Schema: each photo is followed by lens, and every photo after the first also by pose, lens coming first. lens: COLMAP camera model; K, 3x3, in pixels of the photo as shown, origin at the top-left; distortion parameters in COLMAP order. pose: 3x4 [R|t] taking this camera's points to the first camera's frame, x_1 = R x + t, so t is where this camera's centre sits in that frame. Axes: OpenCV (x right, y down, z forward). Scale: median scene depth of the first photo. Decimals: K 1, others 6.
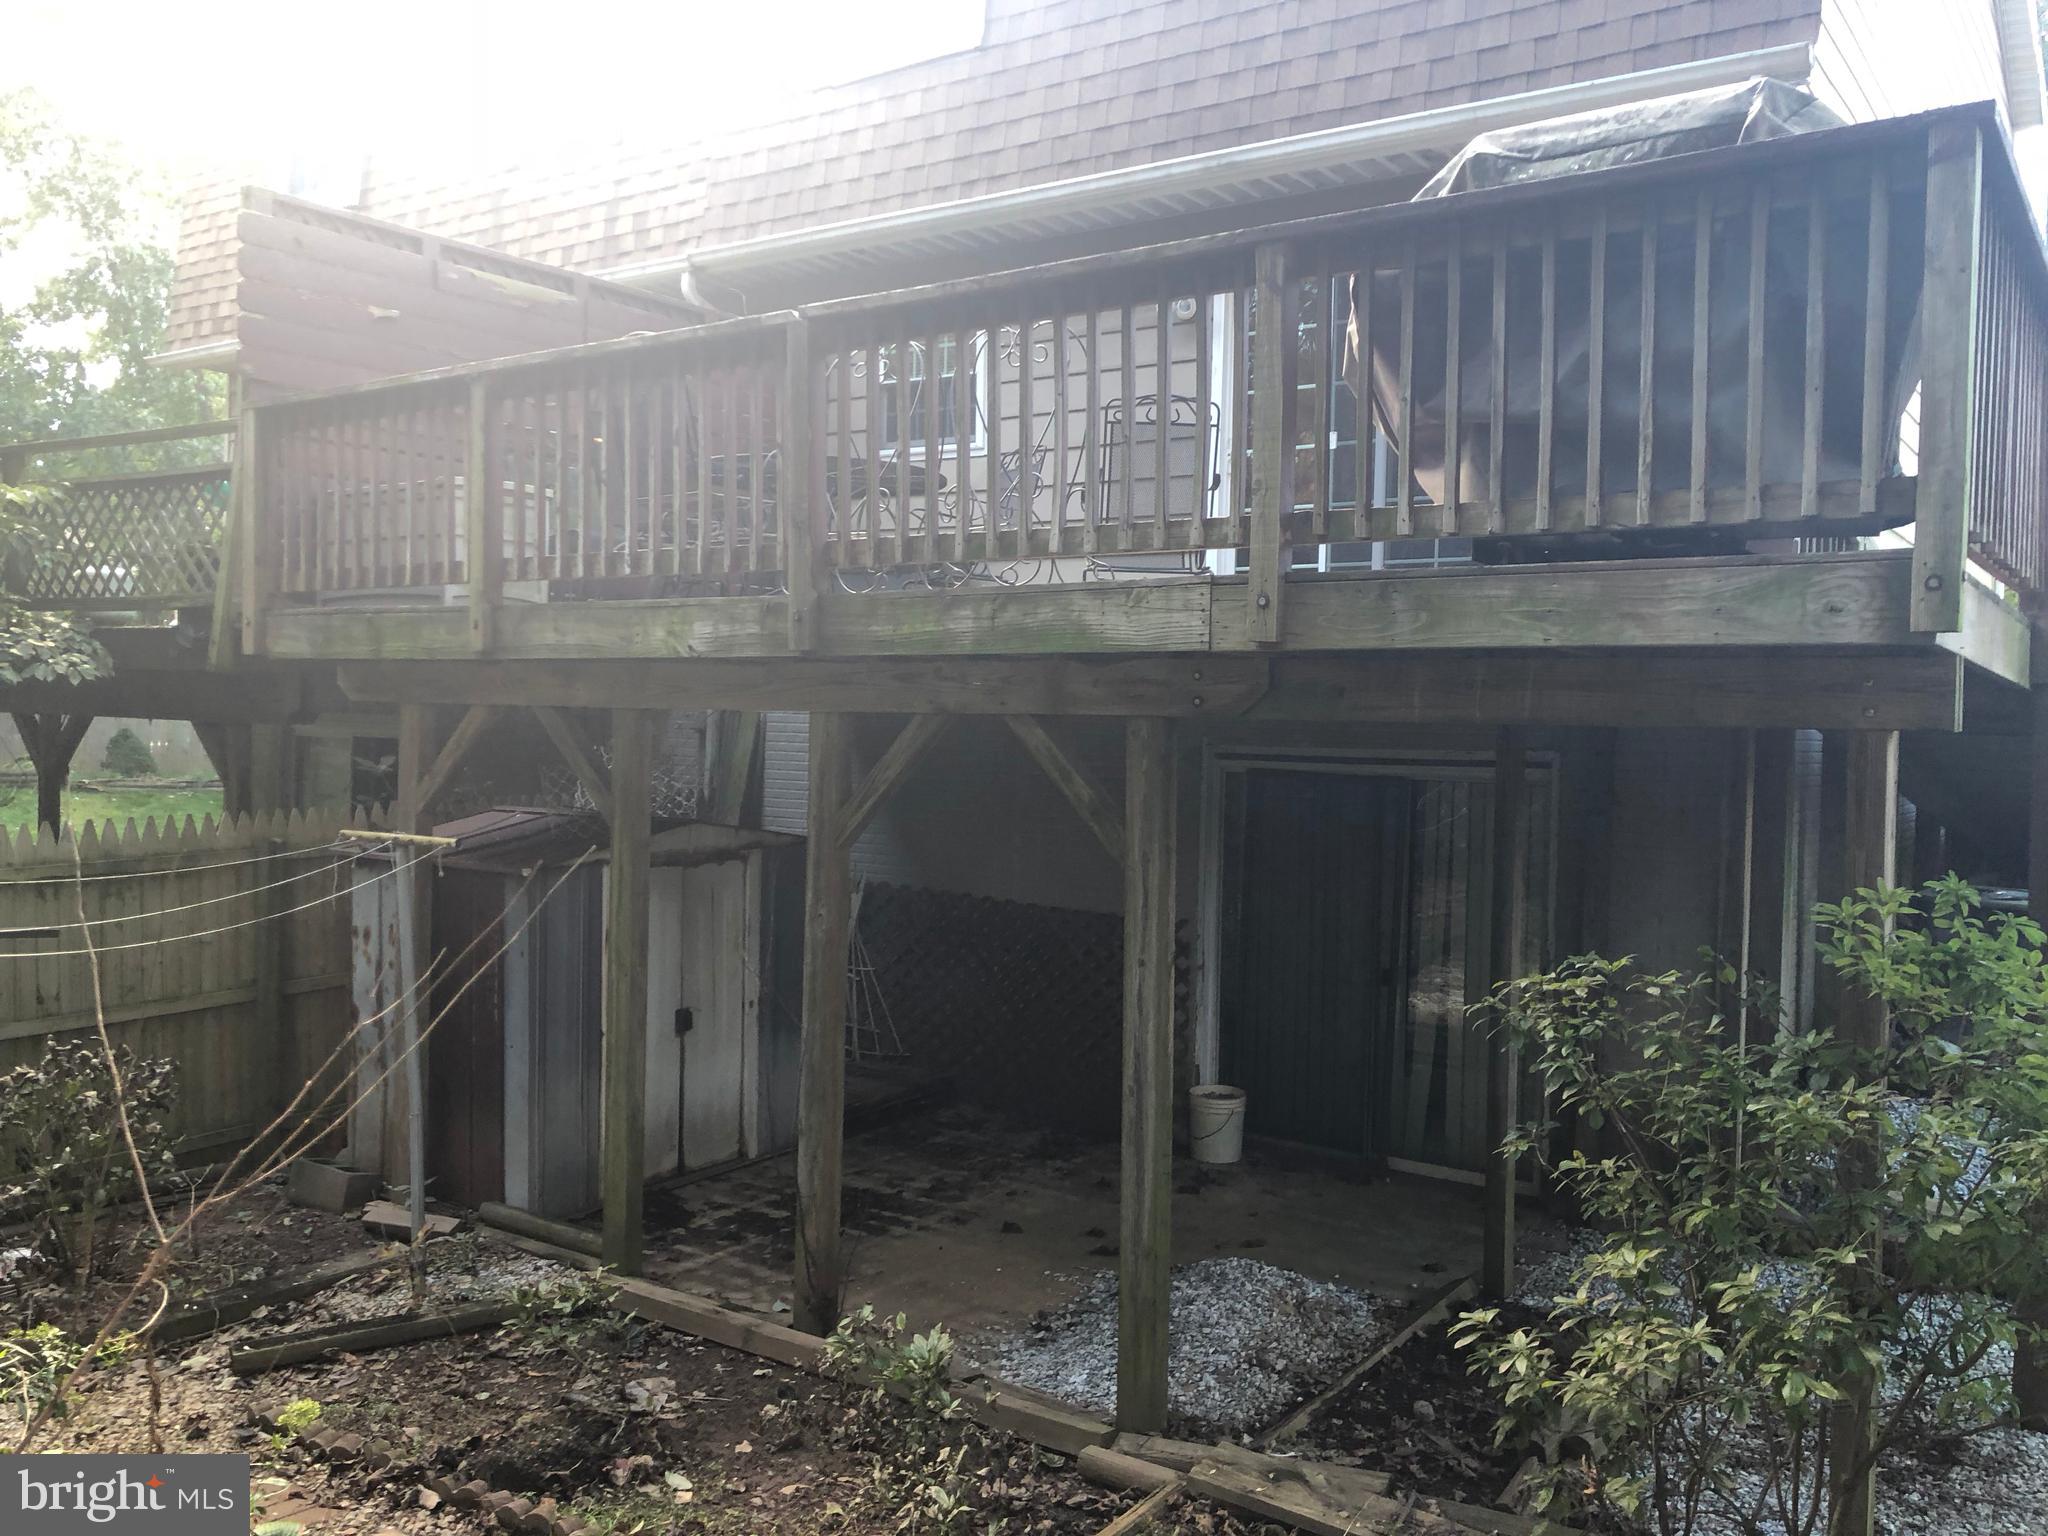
lens RADIAL K [[1655.2, 0, 1027.2], [0, 1655.2, 761.4], [0, 0, 1]] dist [-0.003992, -0.012720]
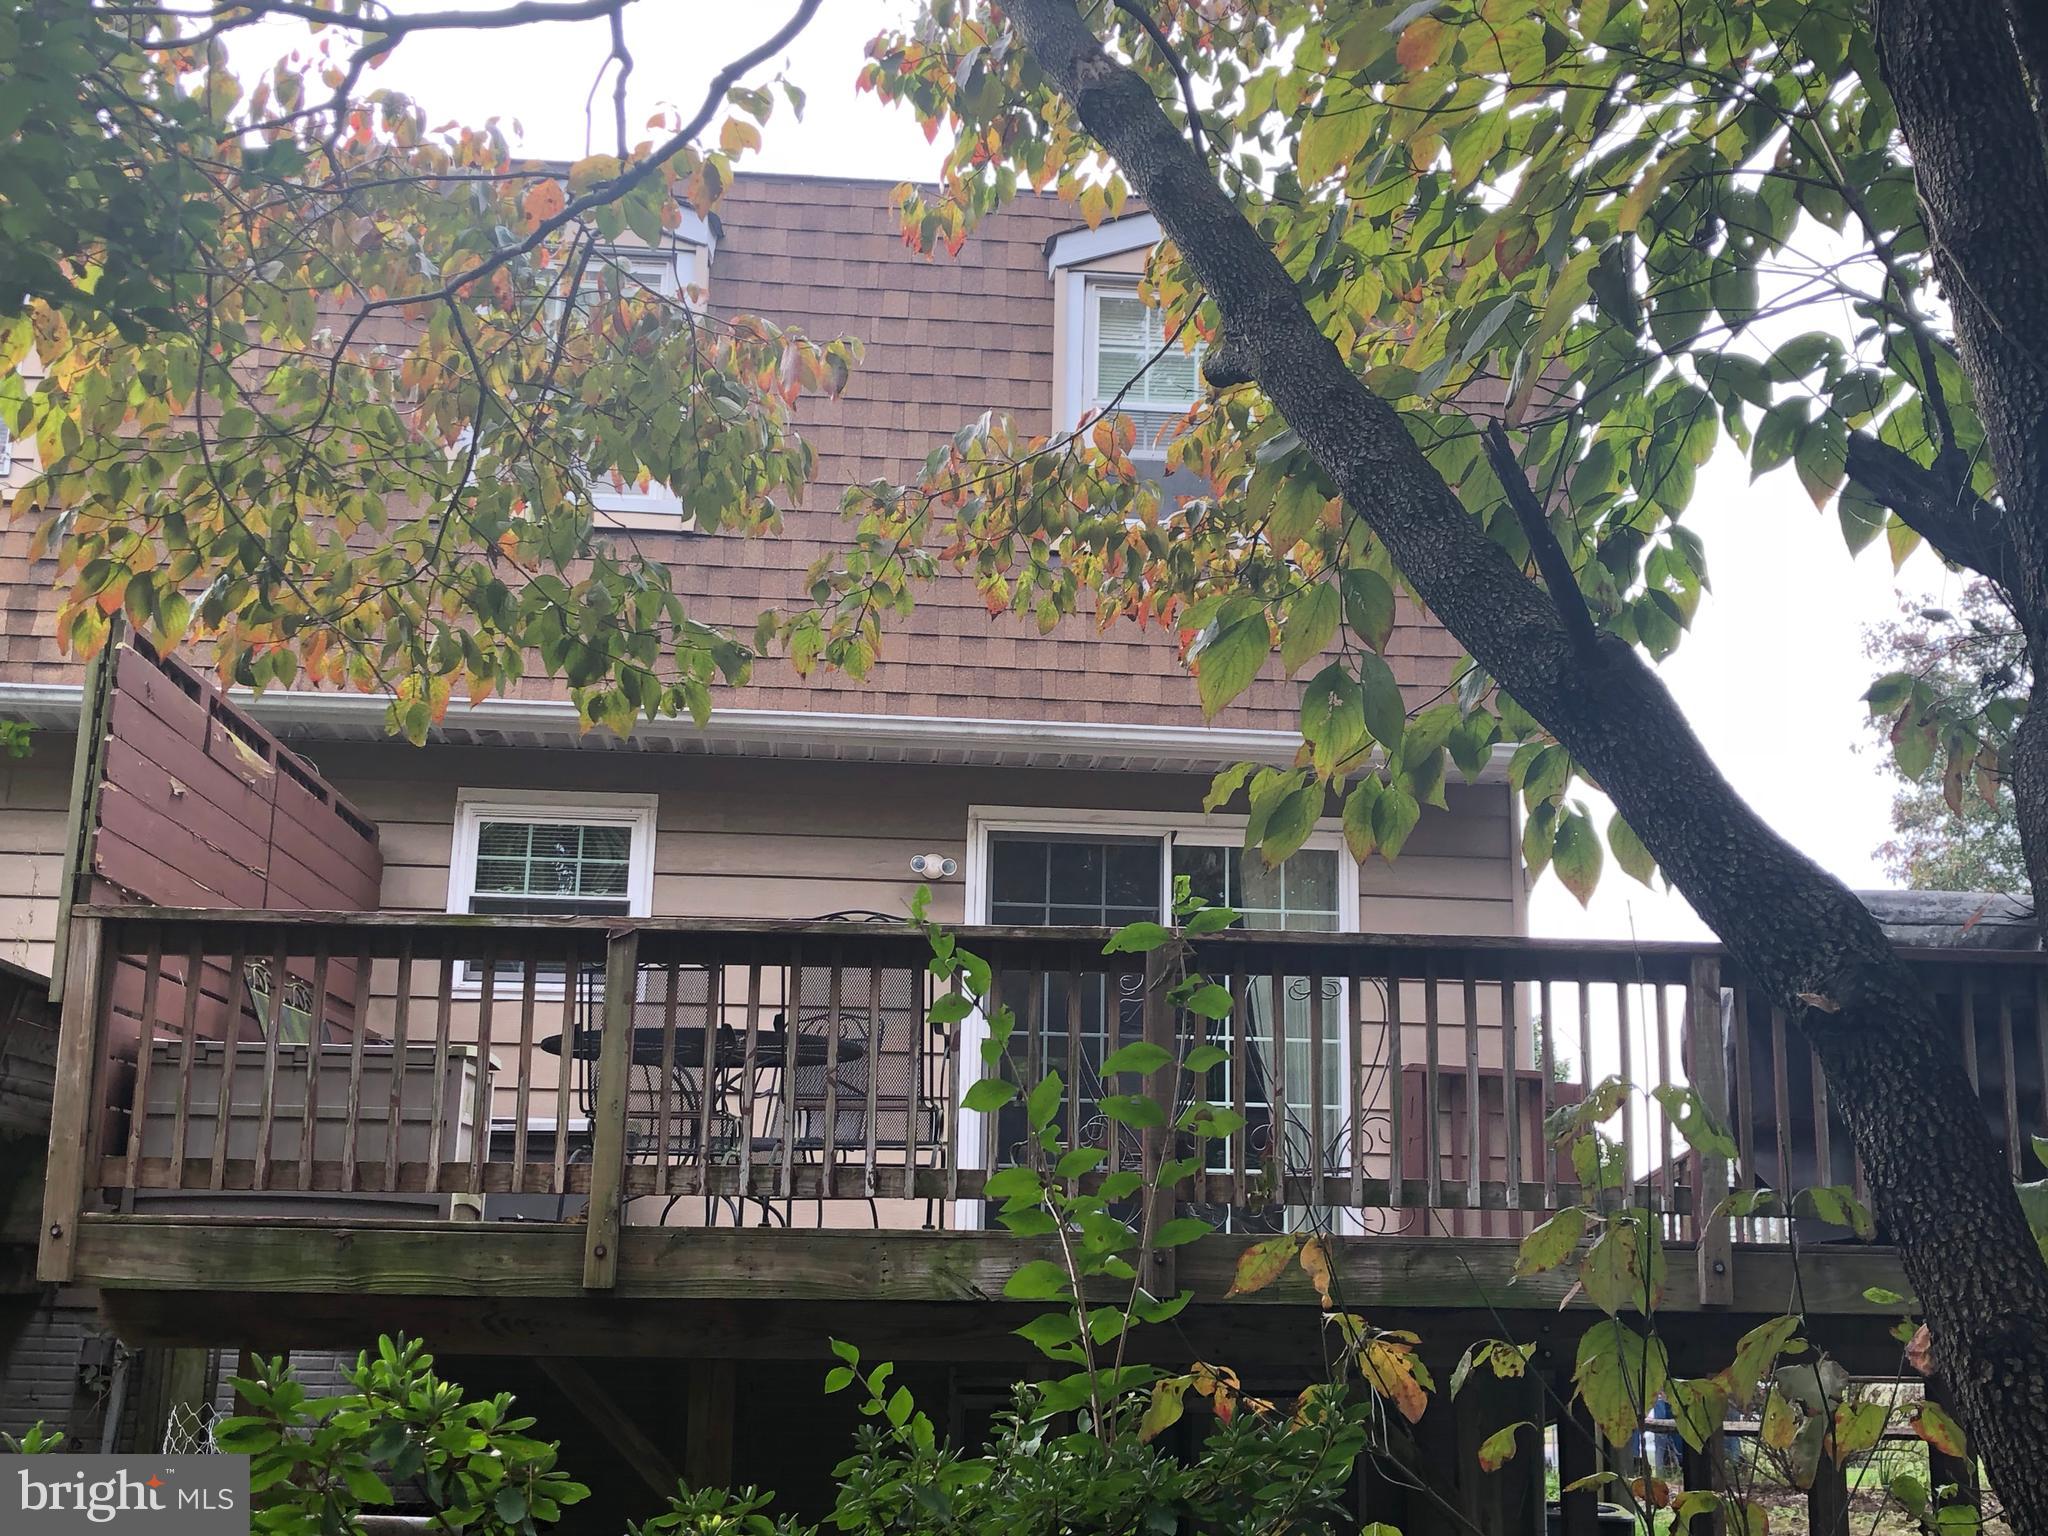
lens RADIAL K [[2304.0, 0, 1026.7], [0, 2304.0, 769.8], [0, 0, 1]] dist [0.013246, 0.000000]
pose [[0.783777, 0.131407, 0.606980, -1.096351], [0.017990, 0.972144, -0.233693, -0.058835], [-0.620781, 0.194083, 0.759580, 0.021745]]
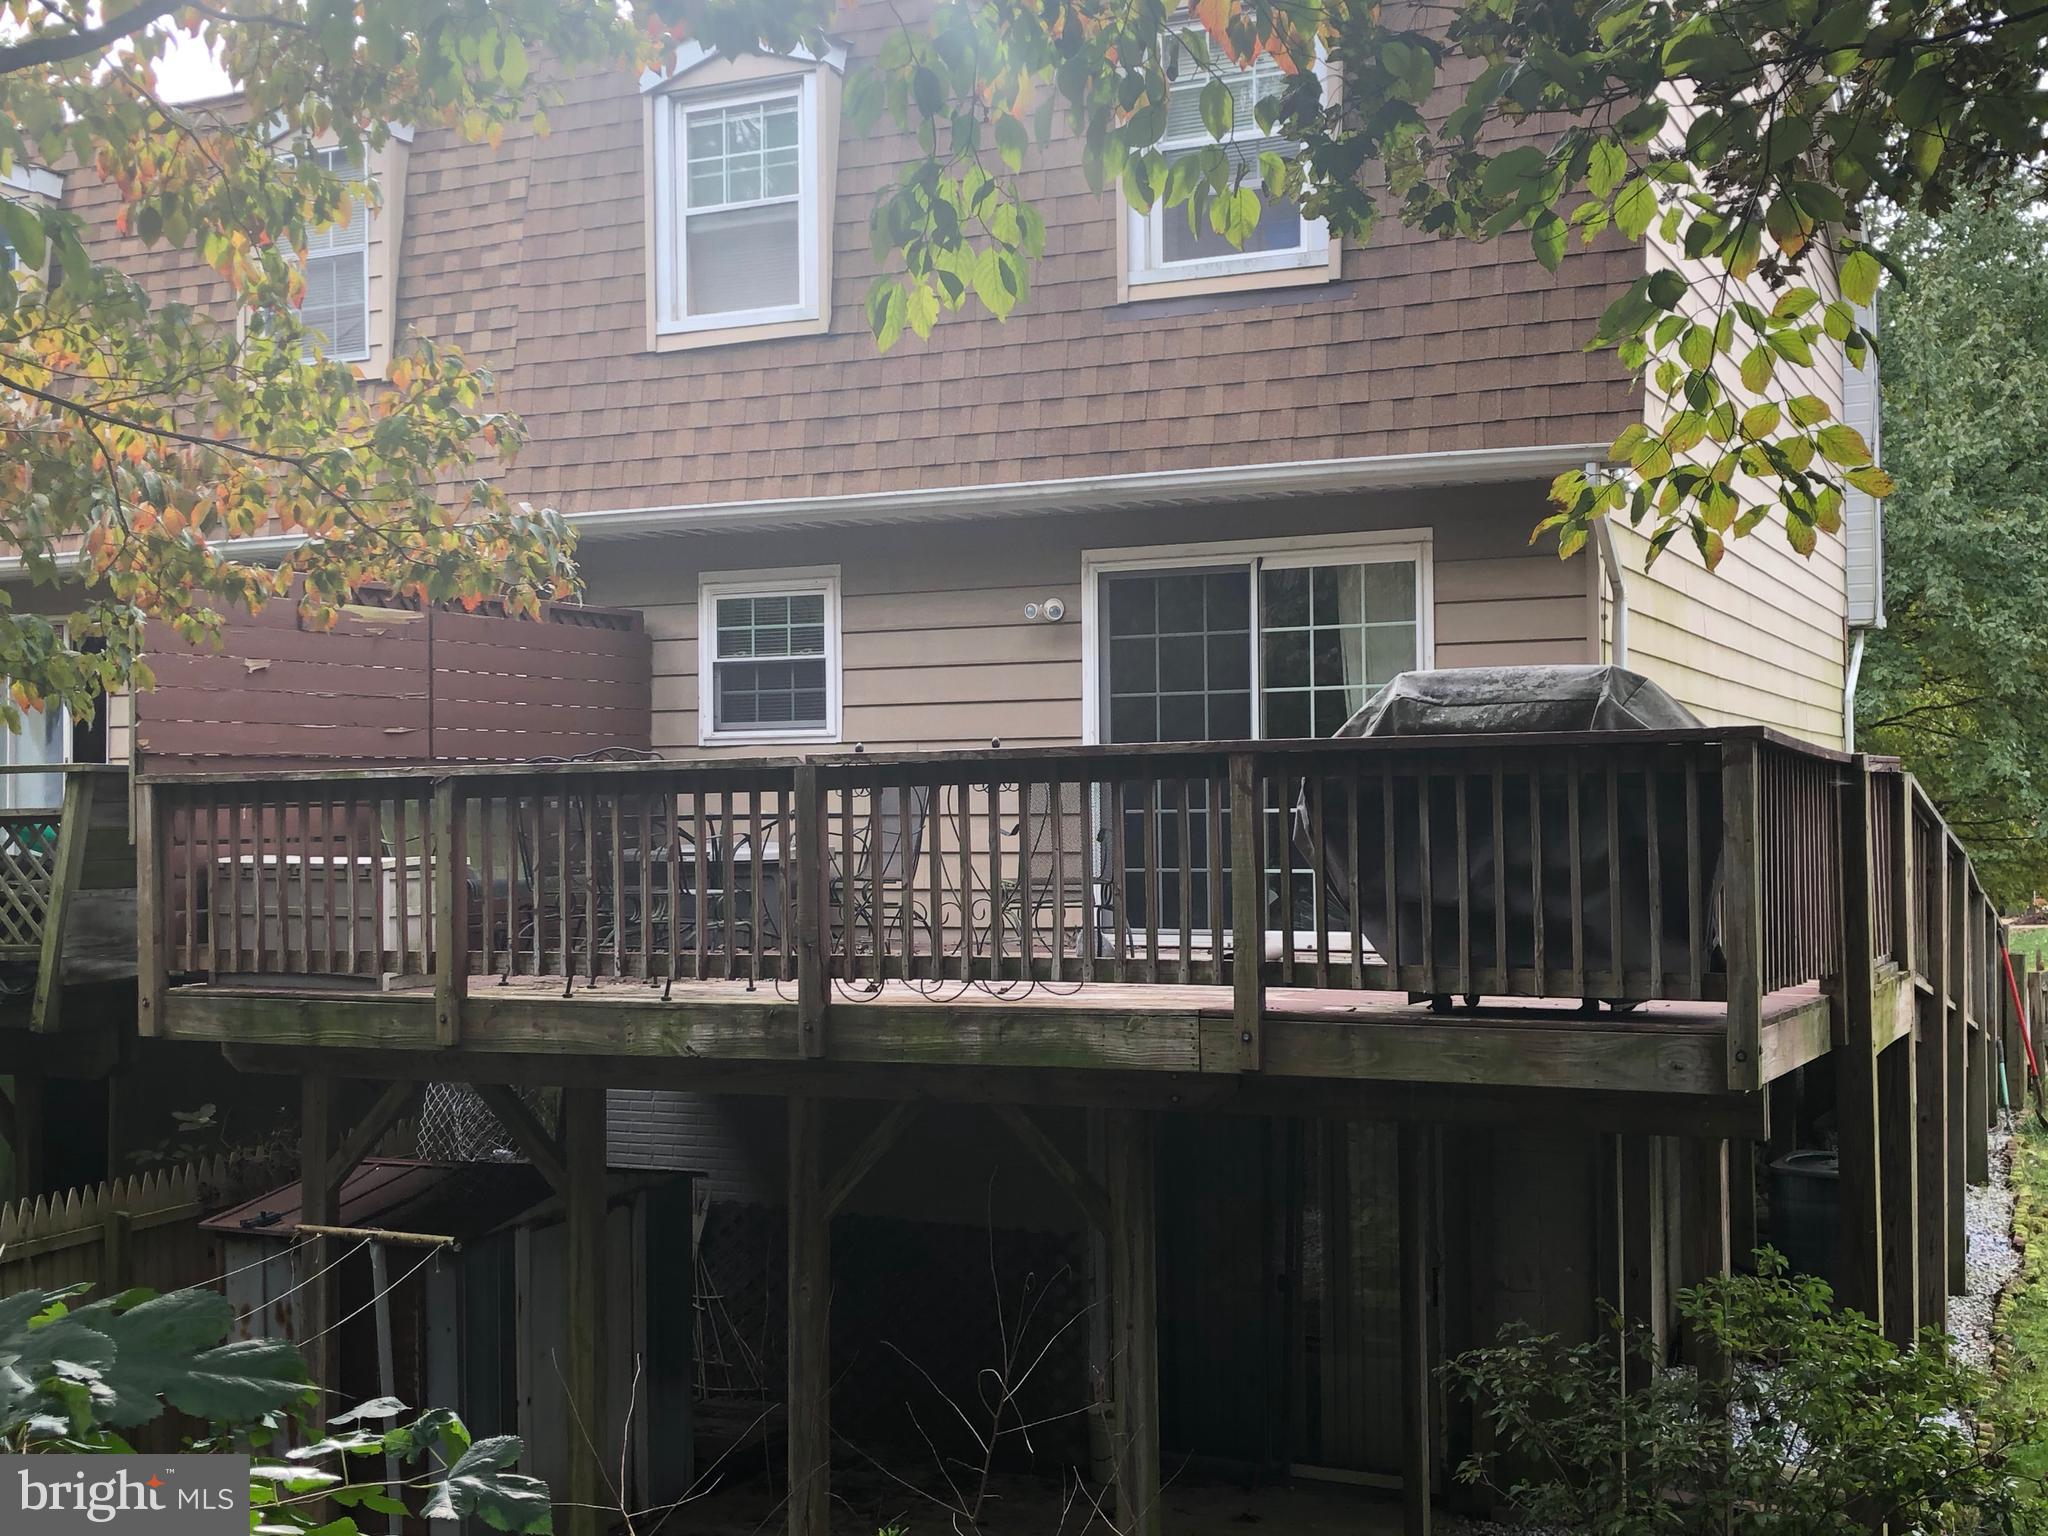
lens RADIAL K [[2304.0, 0, 1033.1], [0, 2304.0, 760.2], [0, 0, 1]] dist [0.013246, 0.000000]
pose [[0.984587, -0.028445, 0.172566, -0.274338], [0.038335, 0.997791, -0.054251, -0.192661], [-0.170642, 0.060030, 0.983503, -0.612259]]
